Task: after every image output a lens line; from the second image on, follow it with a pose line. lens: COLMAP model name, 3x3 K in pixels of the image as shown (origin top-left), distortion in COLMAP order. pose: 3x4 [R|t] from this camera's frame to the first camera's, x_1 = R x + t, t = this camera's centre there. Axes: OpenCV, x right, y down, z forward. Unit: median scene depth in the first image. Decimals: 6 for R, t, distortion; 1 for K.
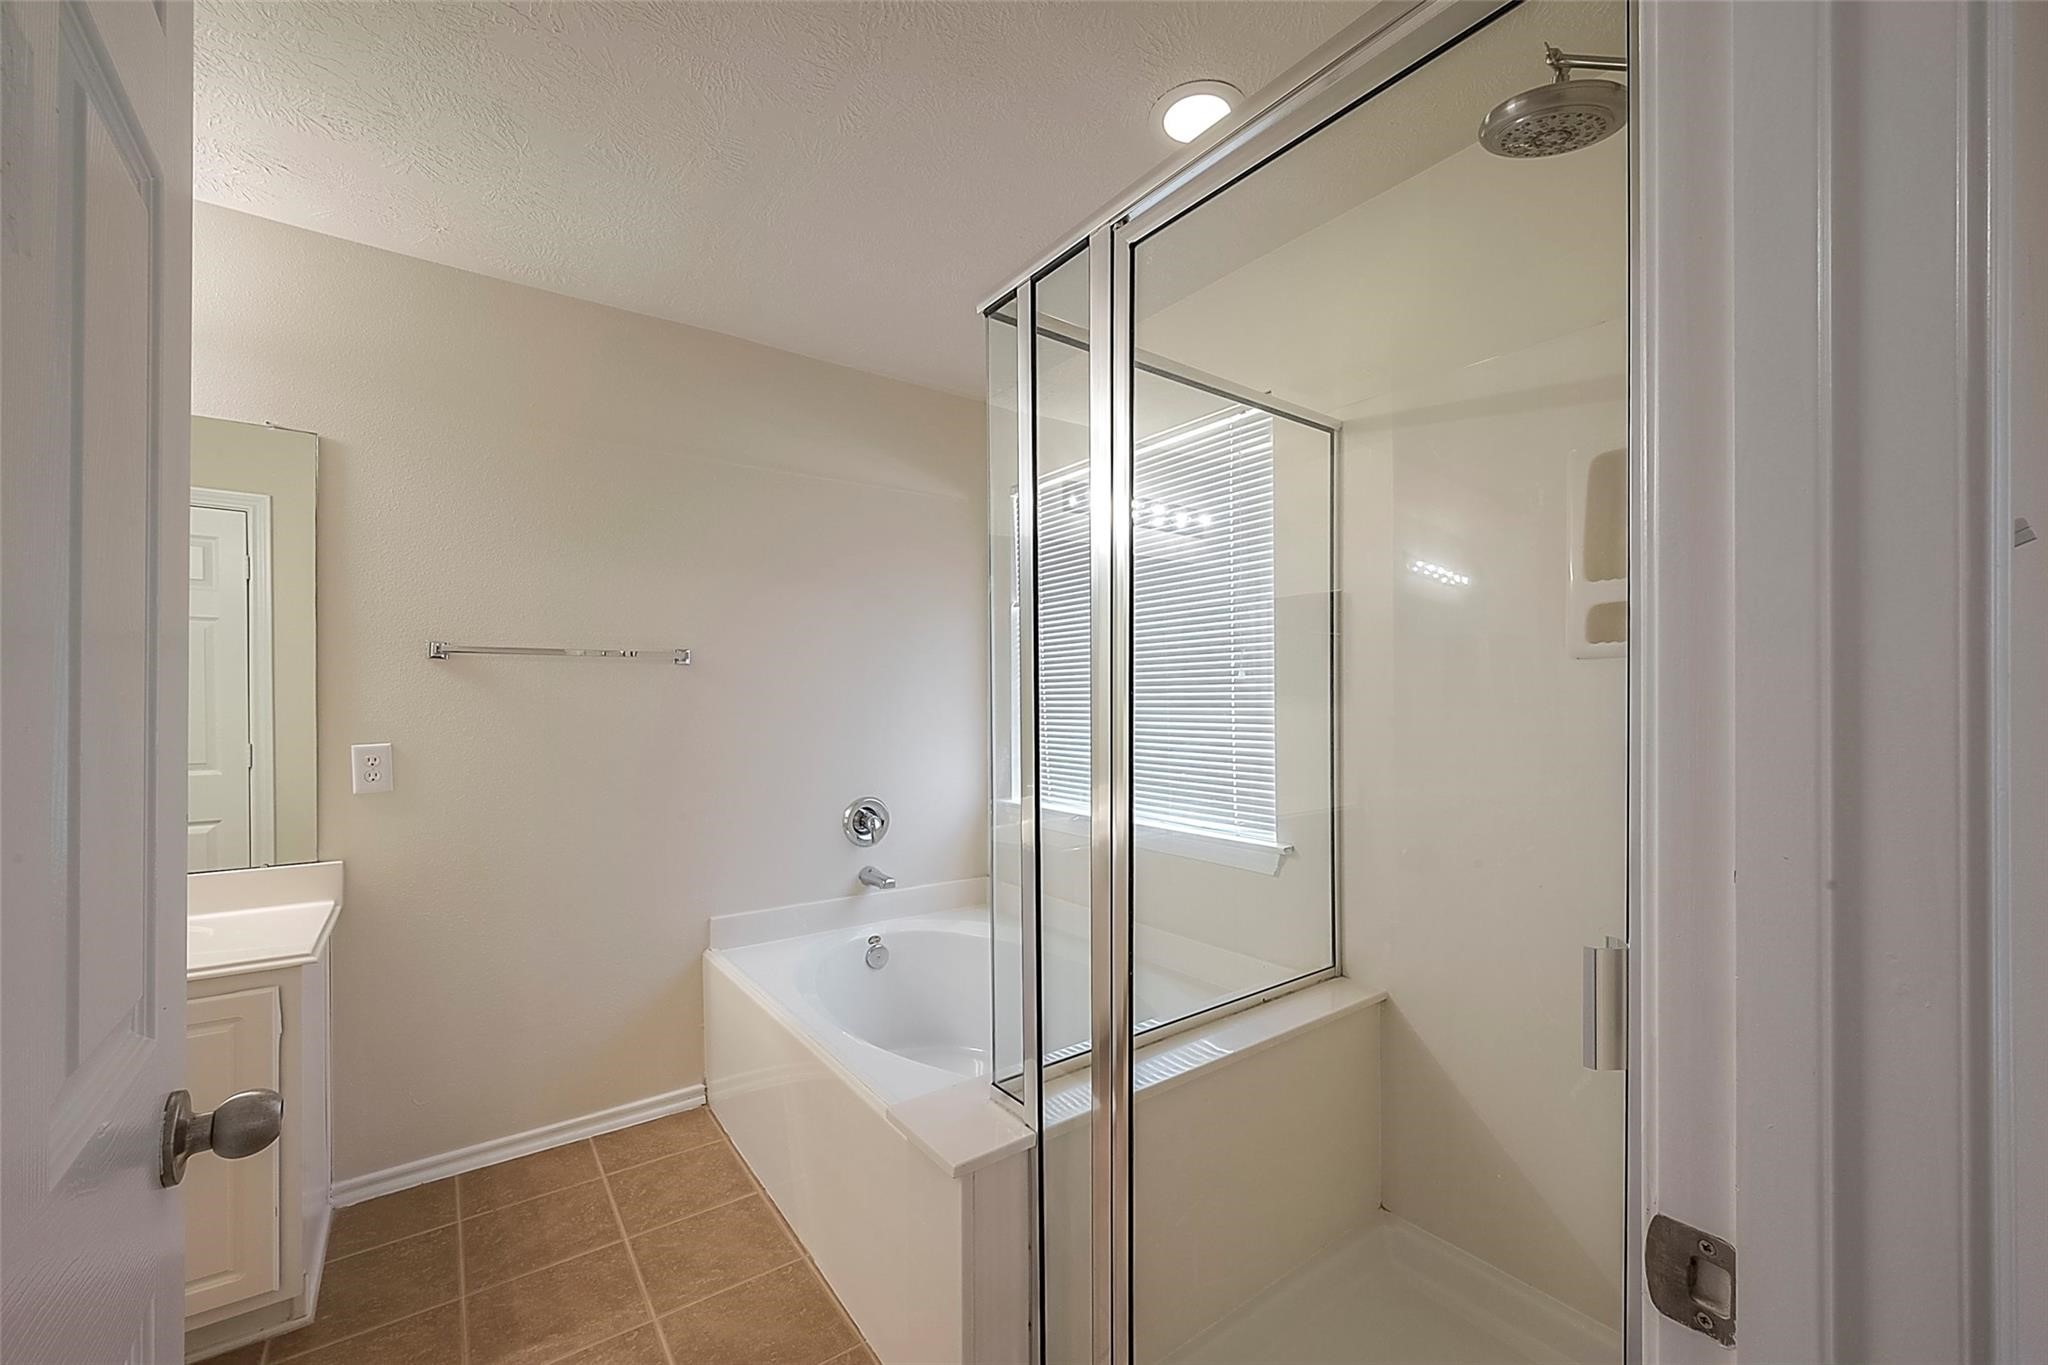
lens RADIAL K [[816.4, 0, 1060.6], [0, 816.4, 699.0], [0, 0, 1]] dist [-0.001548, -0.000169]
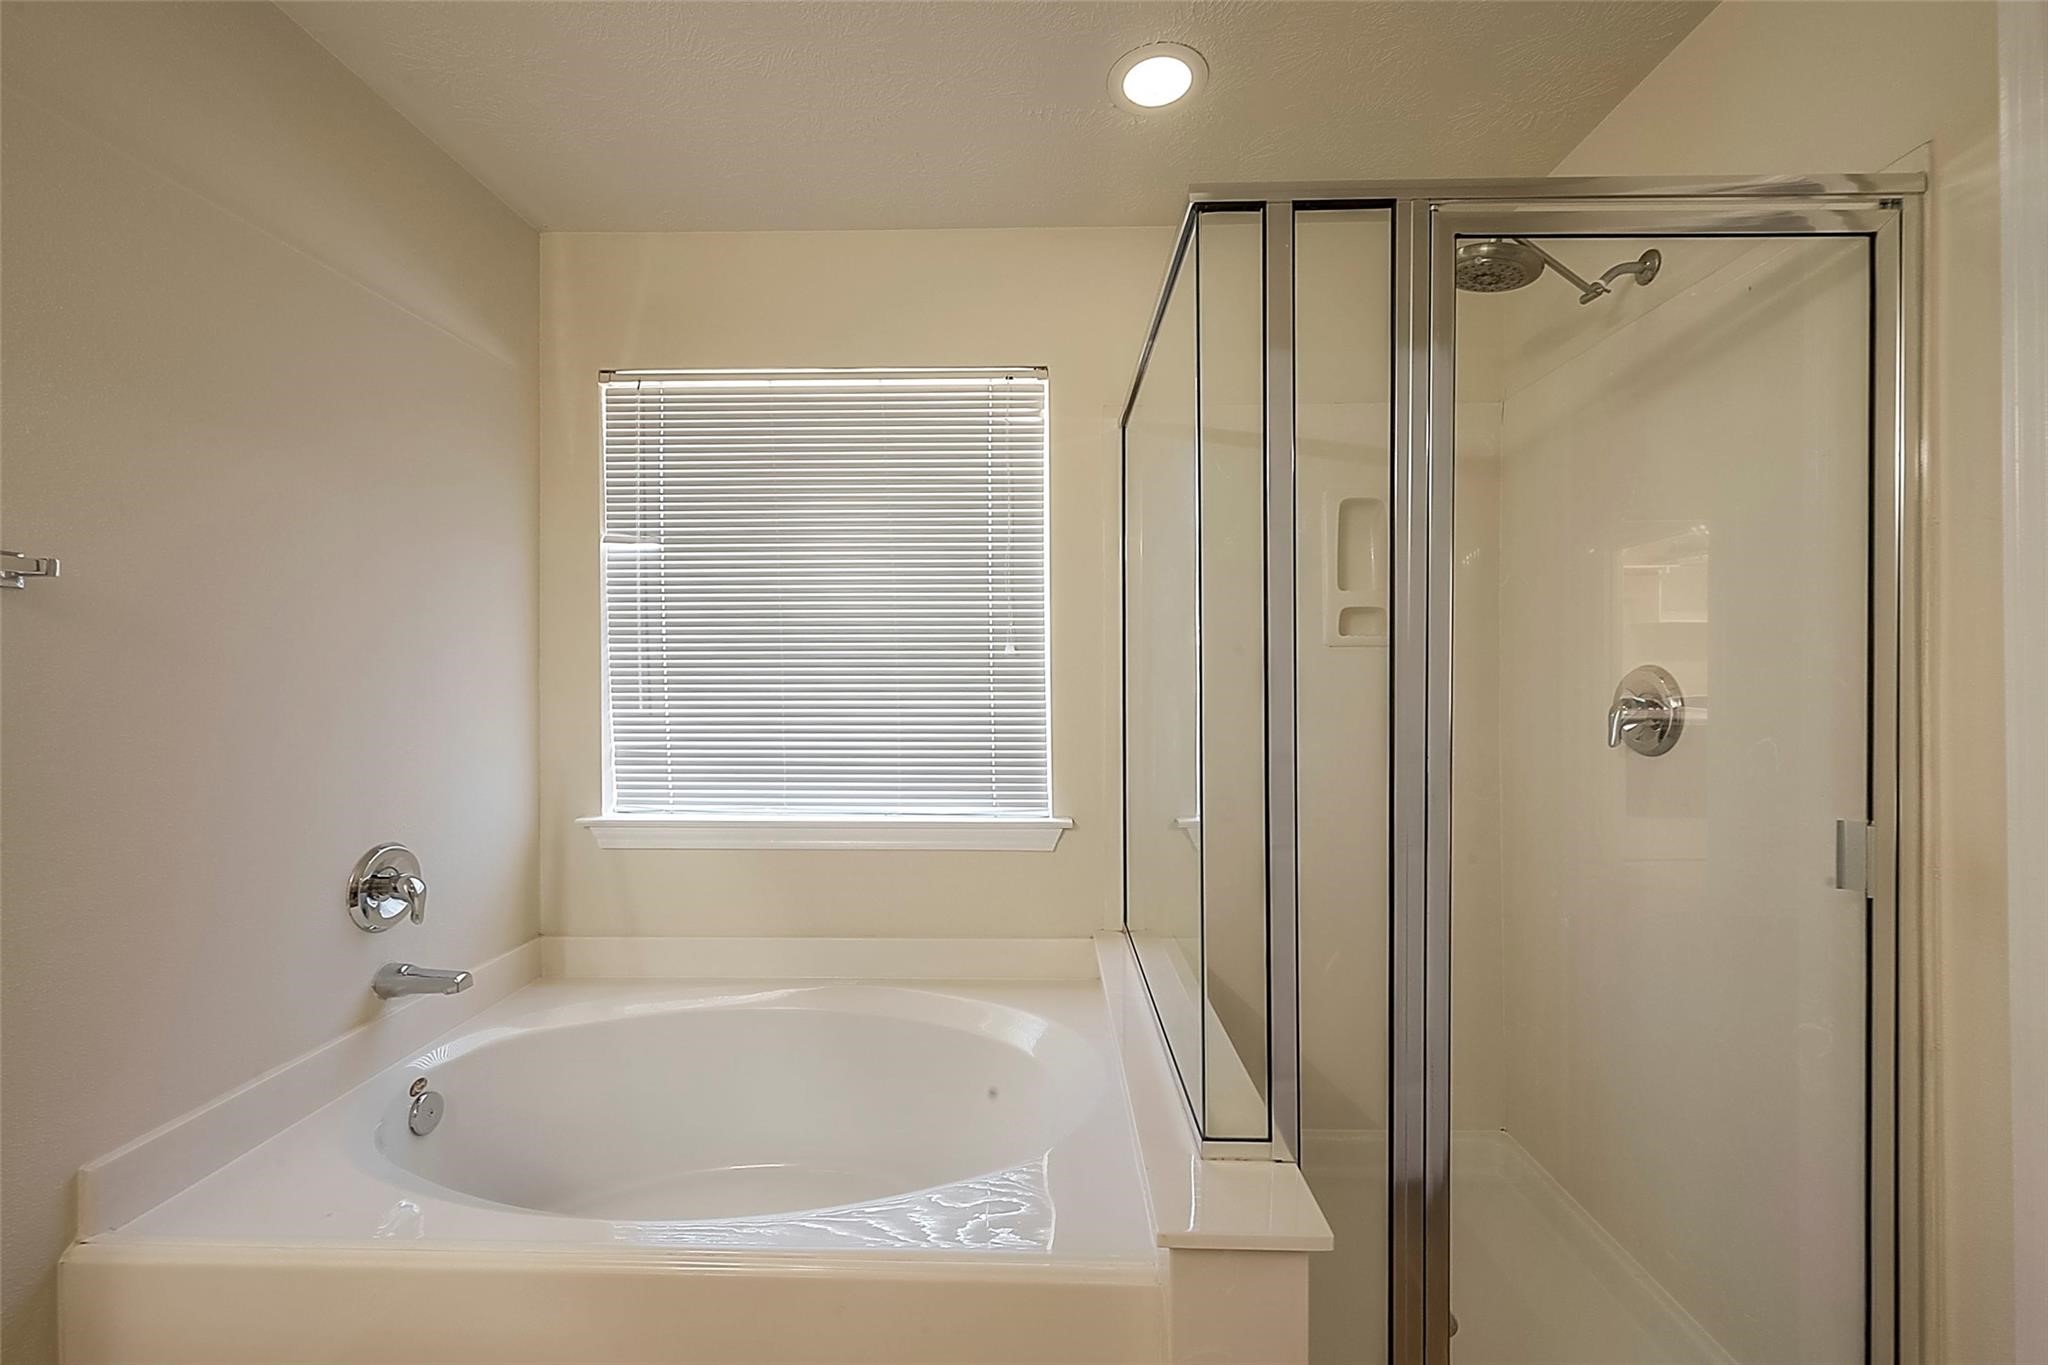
lens RADIAL K [[815.3, 0, 1028.2], [0, 815.3, 667.4], [0, 0, 1]] dist [-0.001854, -0.000555]
pose [[0.627466, 0.013524, 0.778526, -0.505772], [-0.004161, 0.999893, -0.014016, 0.004835], [-0.778633, 0.005555, 0.627455, 0.369864]]
